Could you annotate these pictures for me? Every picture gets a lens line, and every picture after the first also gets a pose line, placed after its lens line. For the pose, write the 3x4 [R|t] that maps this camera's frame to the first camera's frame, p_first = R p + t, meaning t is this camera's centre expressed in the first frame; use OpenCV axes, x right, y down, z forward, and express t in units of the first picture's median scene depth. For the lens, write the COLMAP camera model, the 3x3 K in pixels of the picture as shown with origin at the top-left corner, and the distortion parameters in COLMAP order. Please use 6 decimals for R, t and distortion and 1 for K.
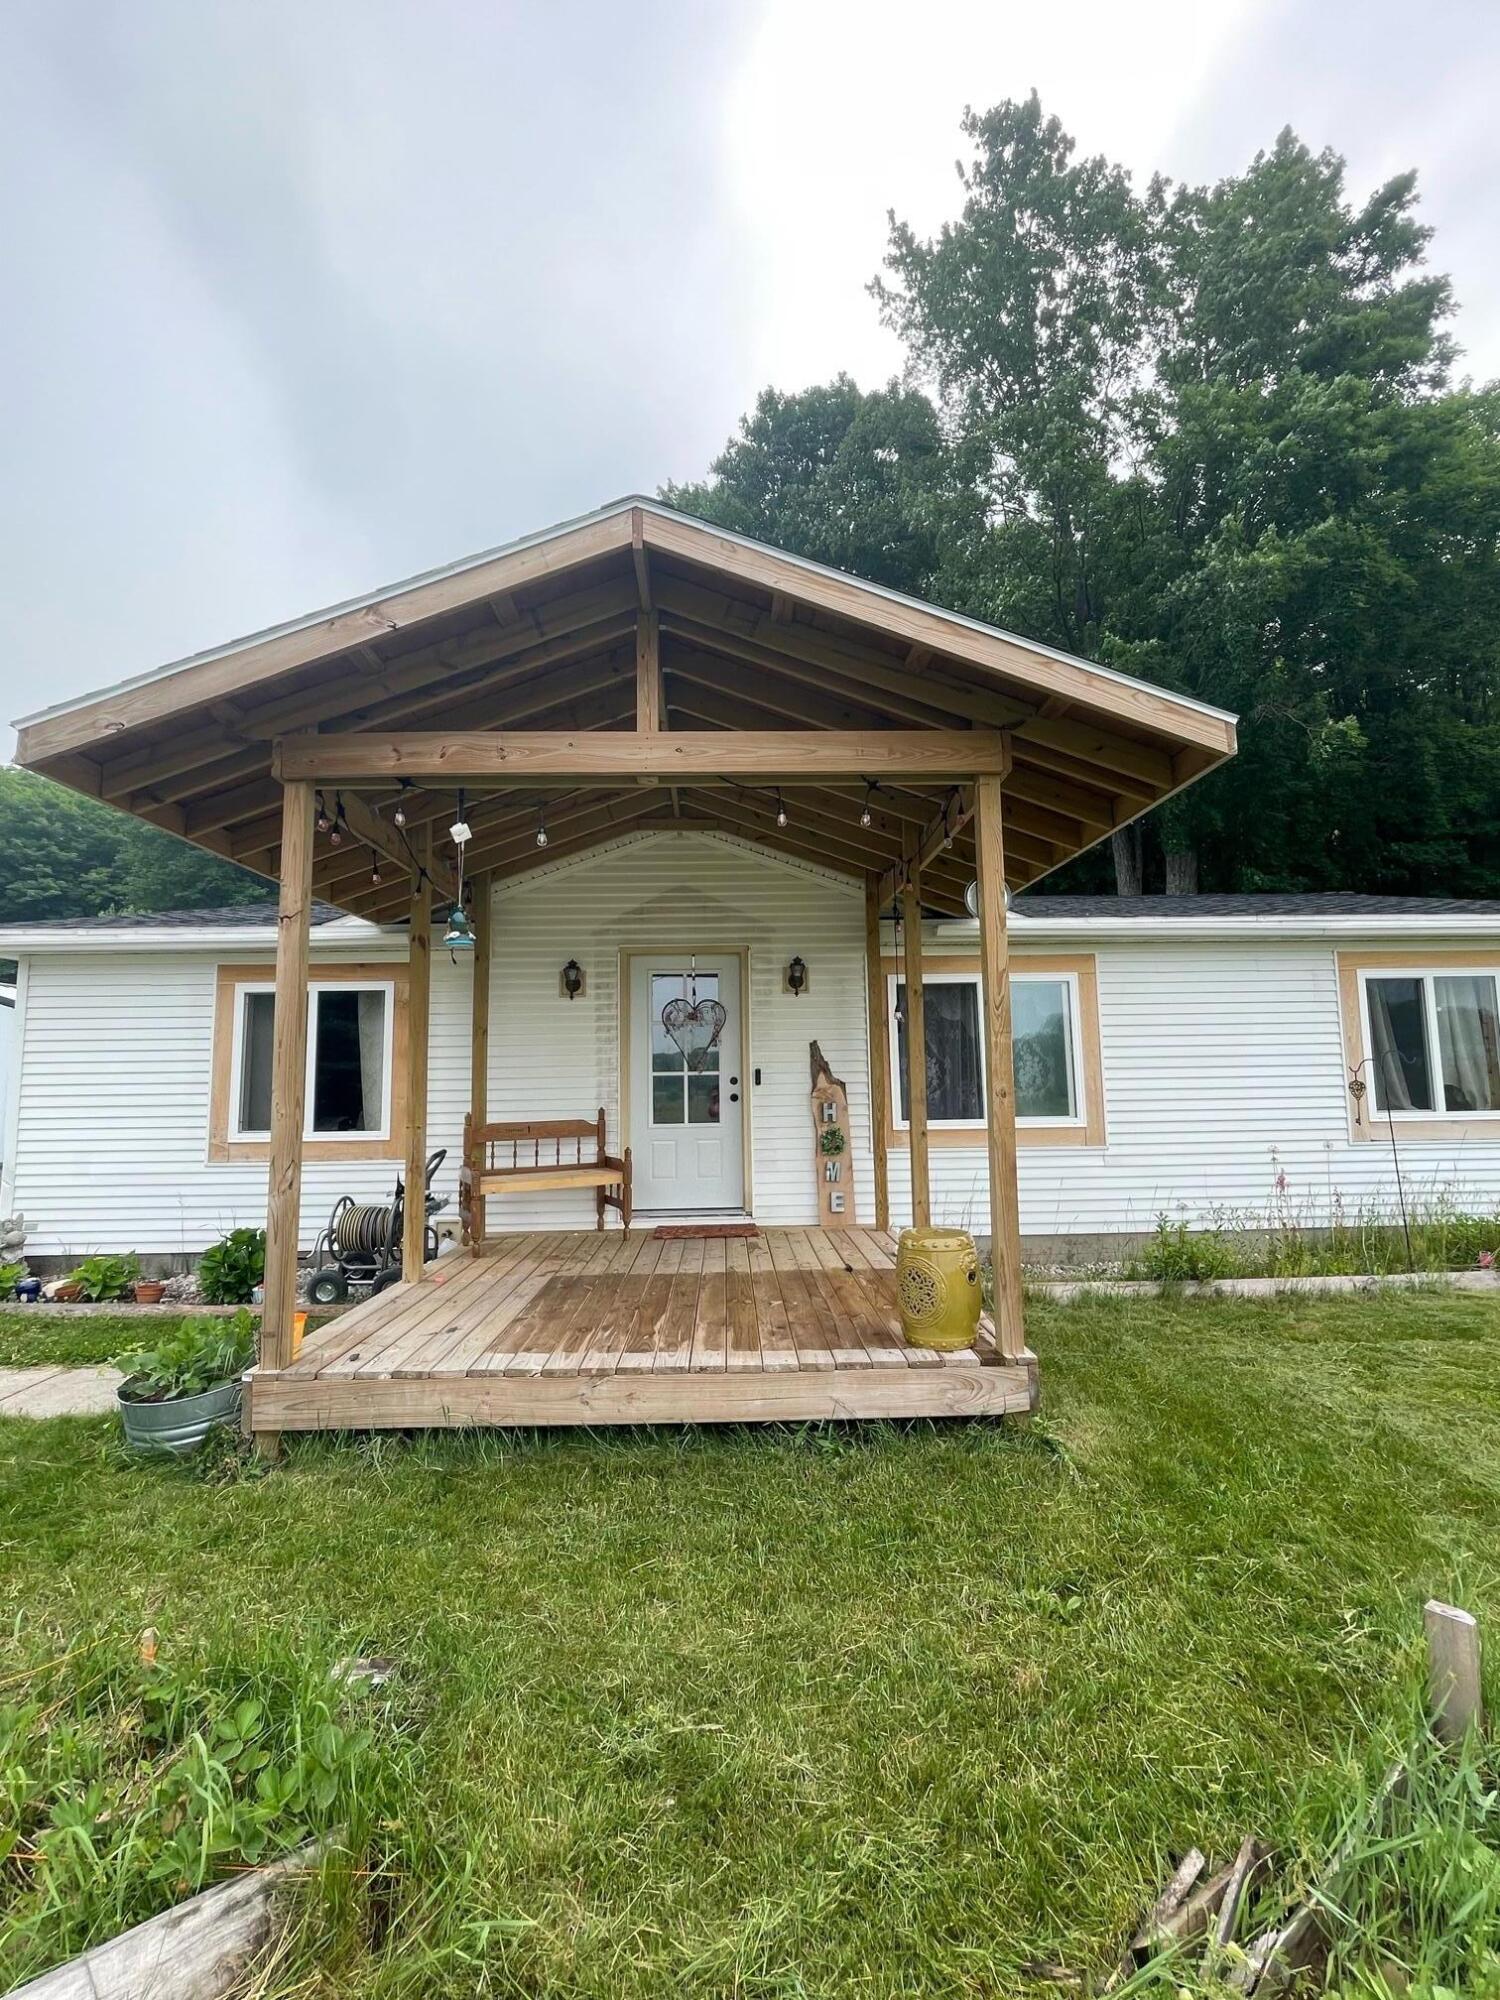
lens RADIAL K [[875.1, 0, 749.9], [0, 875.1, 989.2], [0, 0, 1]] dist [0.002258, -0.000062]
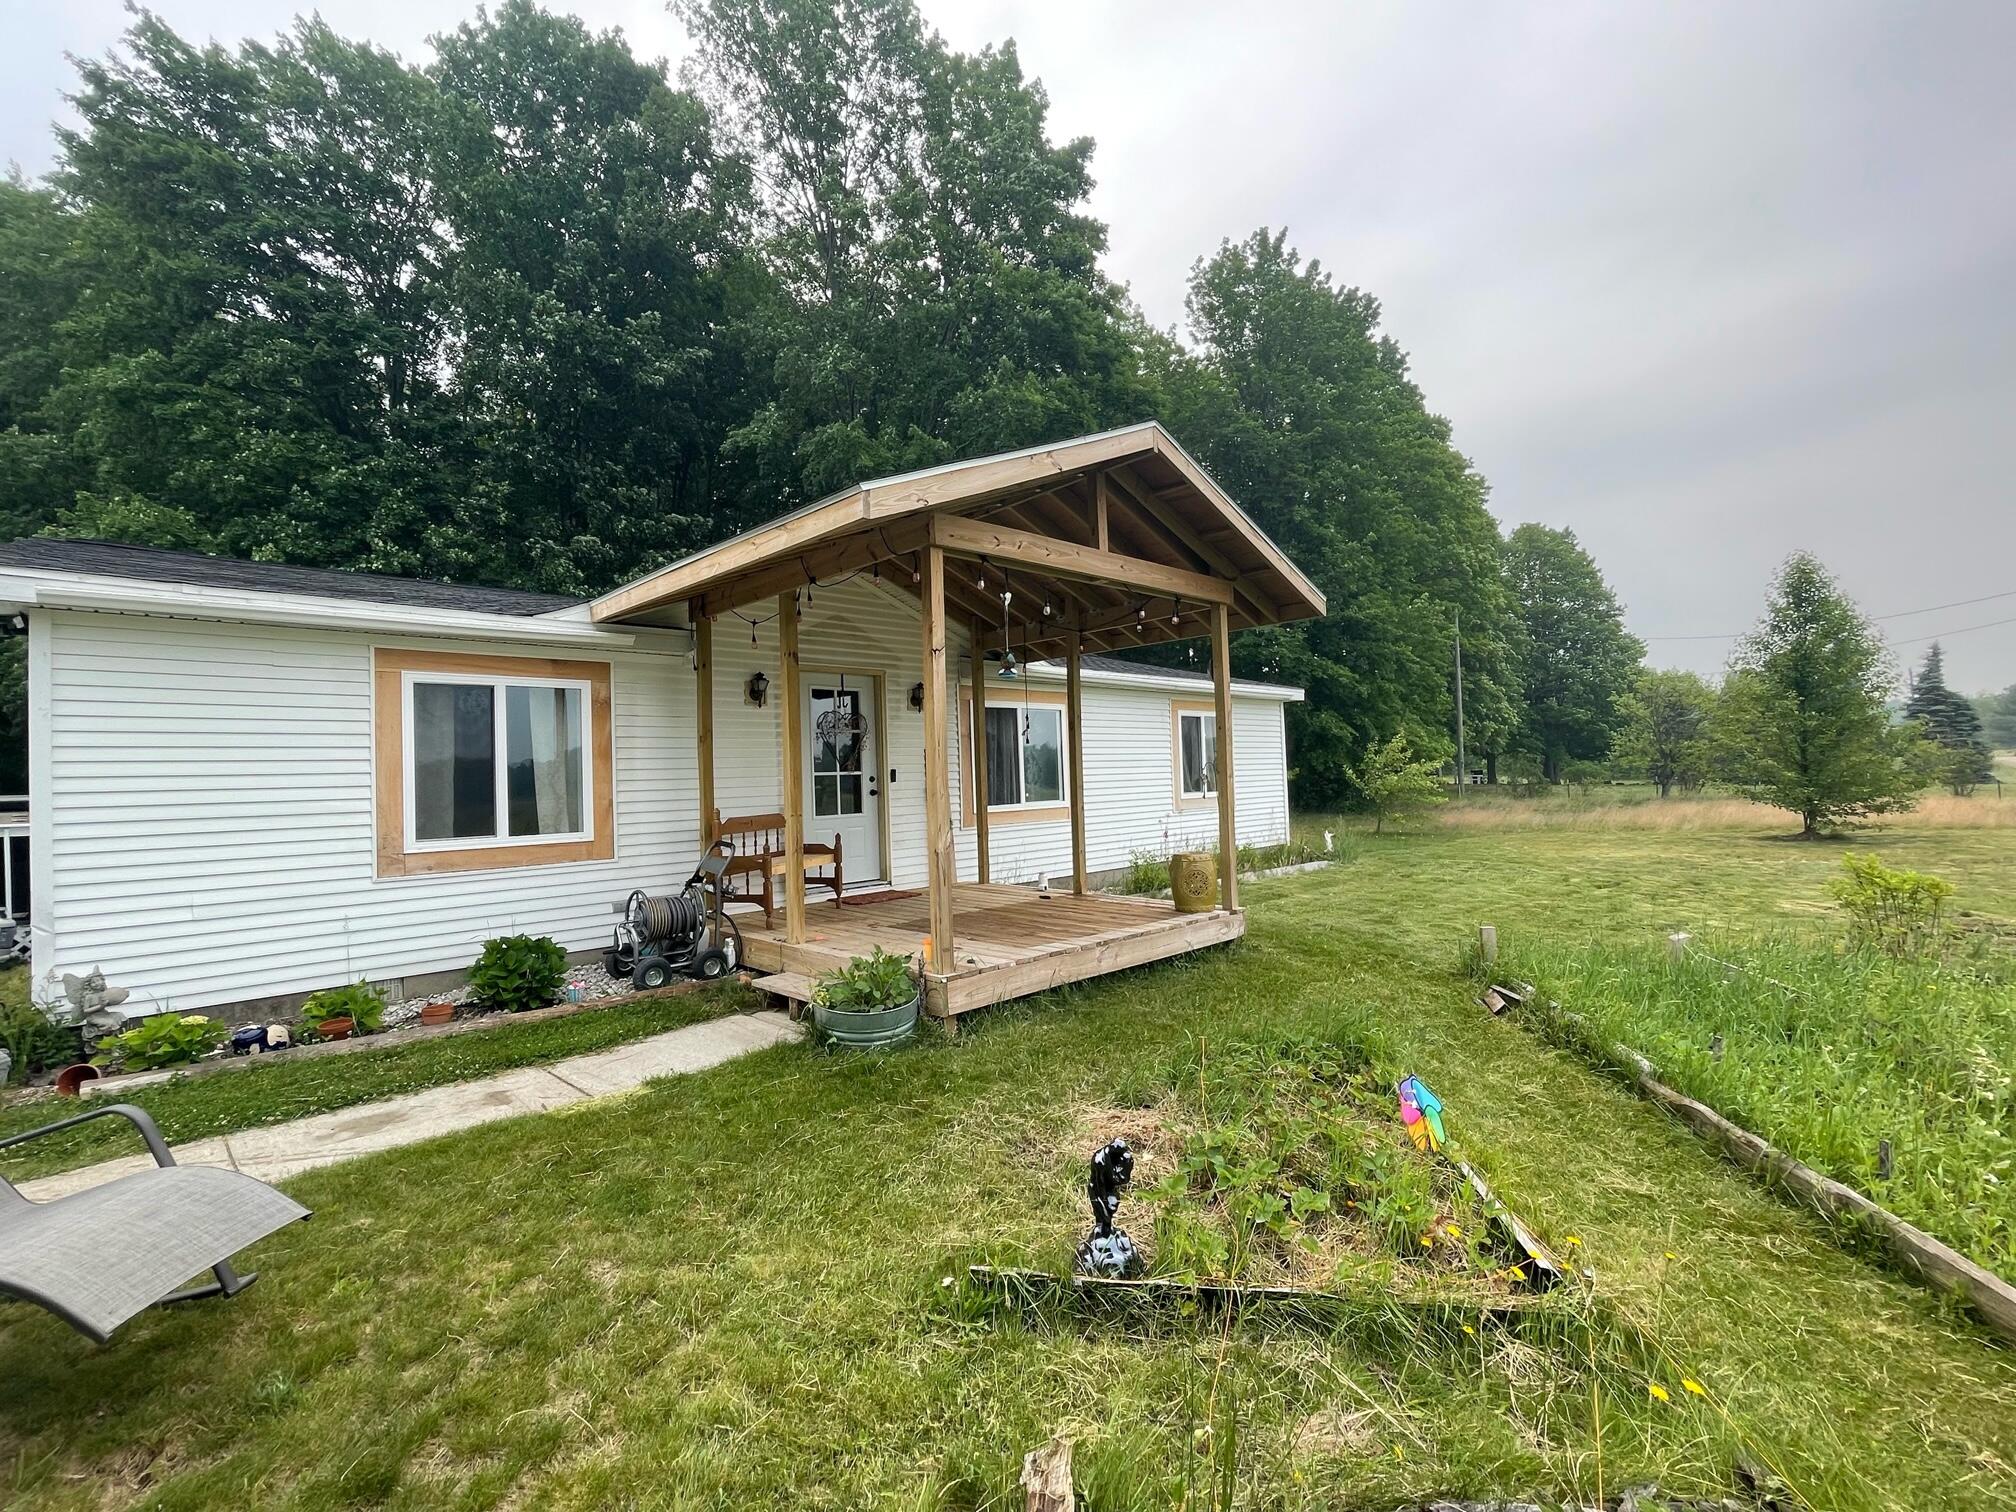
lens RADIAL K [[882.1, 0, 1007.8], [0, 882.1, 759.7], [0, 0, 1]] dist [0.002258, -0.000062]
pose [[0.736021, 0.006048, 0.676932, -0.724340], [-0.051382, 0.997575, 0.046955, 0.009204], [-0.675006, -0.069342, 0.734546, -0.044056]]
